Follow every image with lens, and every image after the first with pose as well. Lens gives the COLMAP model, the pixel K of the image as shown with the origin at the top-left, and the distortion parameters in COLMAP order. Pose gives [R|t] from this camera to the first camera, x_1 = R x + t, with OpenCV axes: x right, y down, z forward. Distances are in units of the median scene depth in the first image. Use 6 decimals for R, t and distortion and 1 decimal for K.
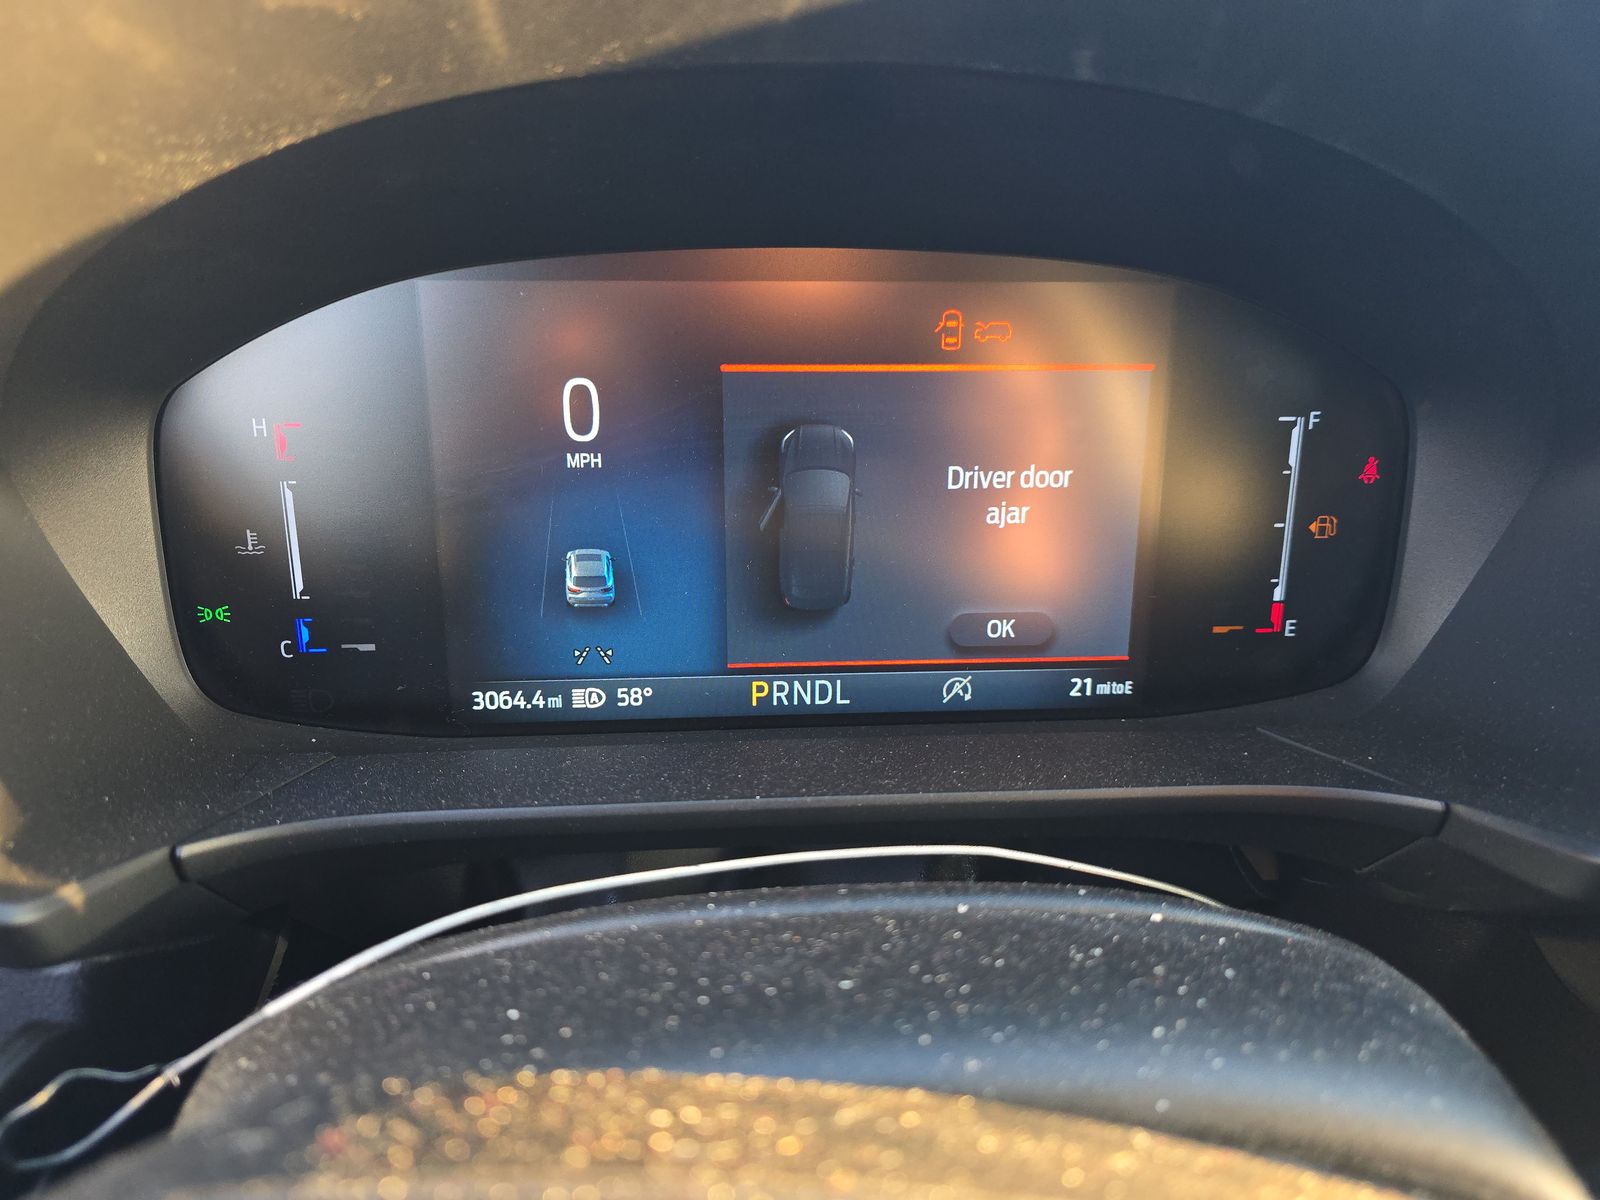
lens RADIAL K [[1092.0, 0, 808.4], [0, 1092.0, 607.2], [0, 0, 1]] dist [0.059161, -0.050754]
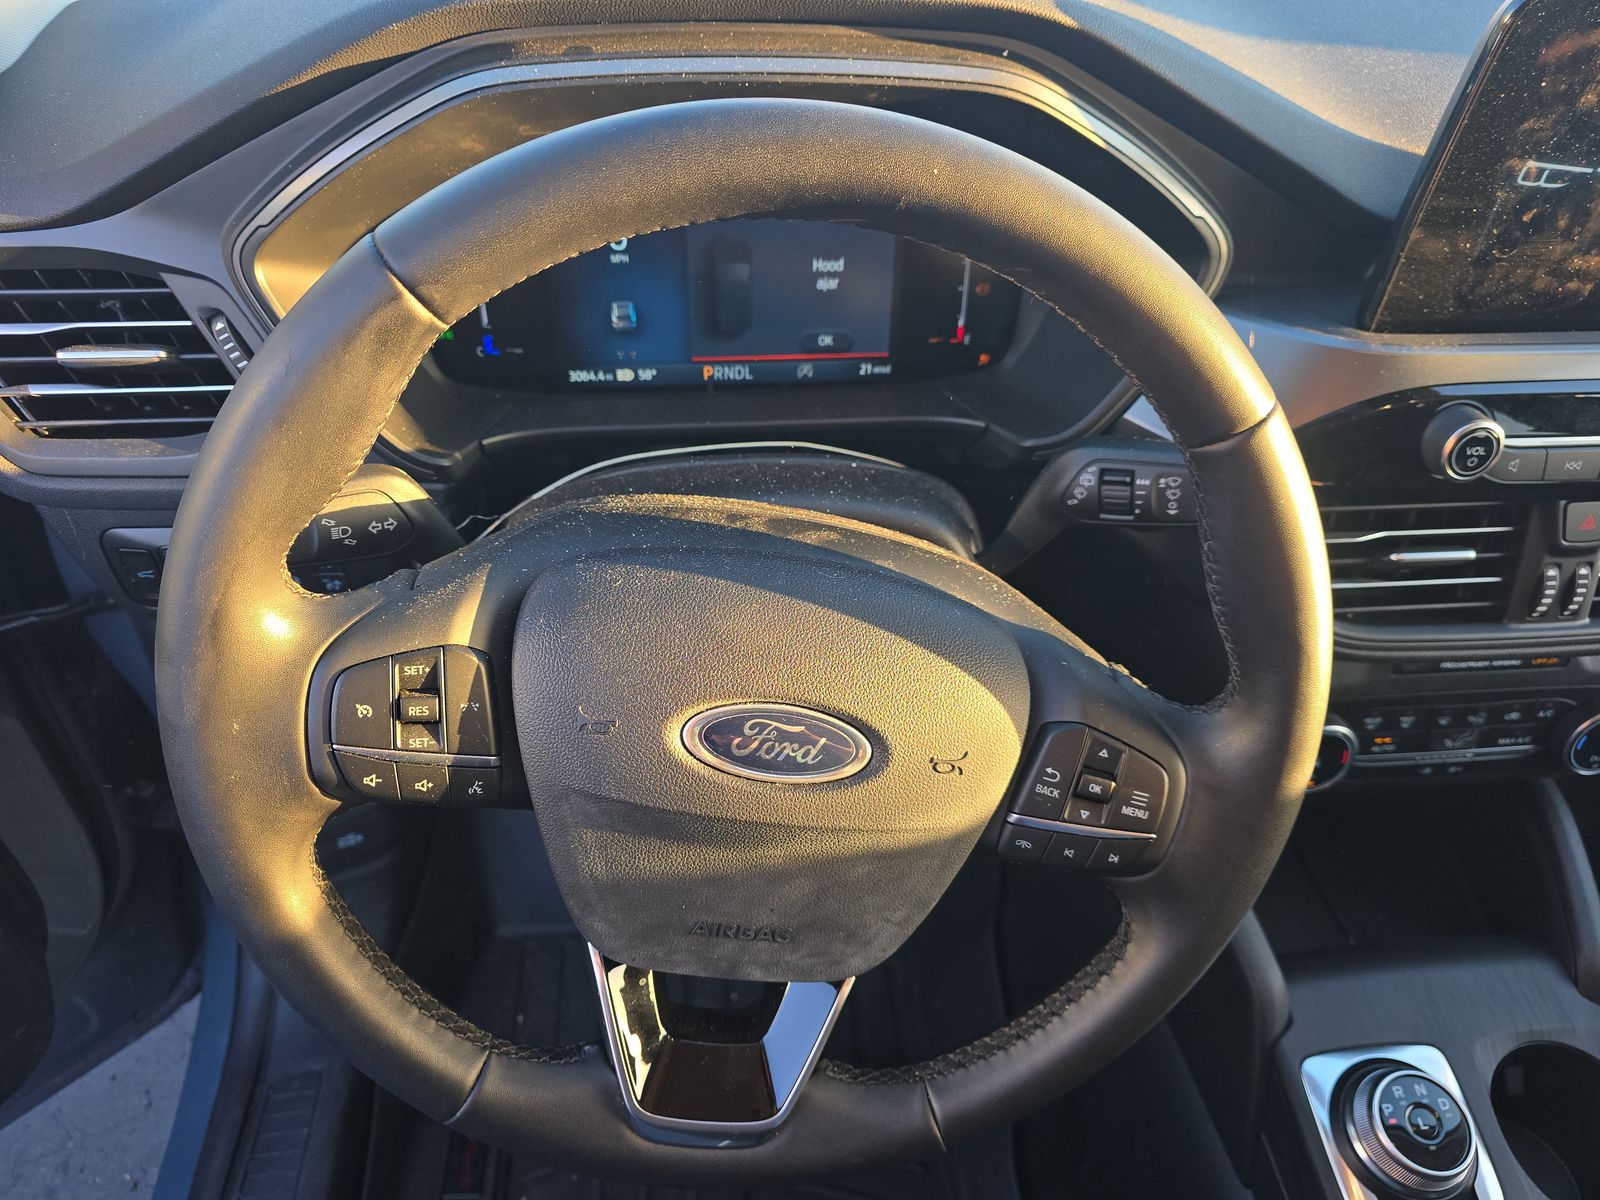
lens RADIAL K [[1092.0, 0, 808.4], [0, 1092.0, 607.2], [0, 0, 1]] dist [0.059161, -0.050754]
pose [[0.999280, -0.008633, 0.036937, 0.064857], [-0.003851, 0.945636, 0.325203, -0.179445], [-0.037736, -0.325111, 0.944923, -1.122923]]
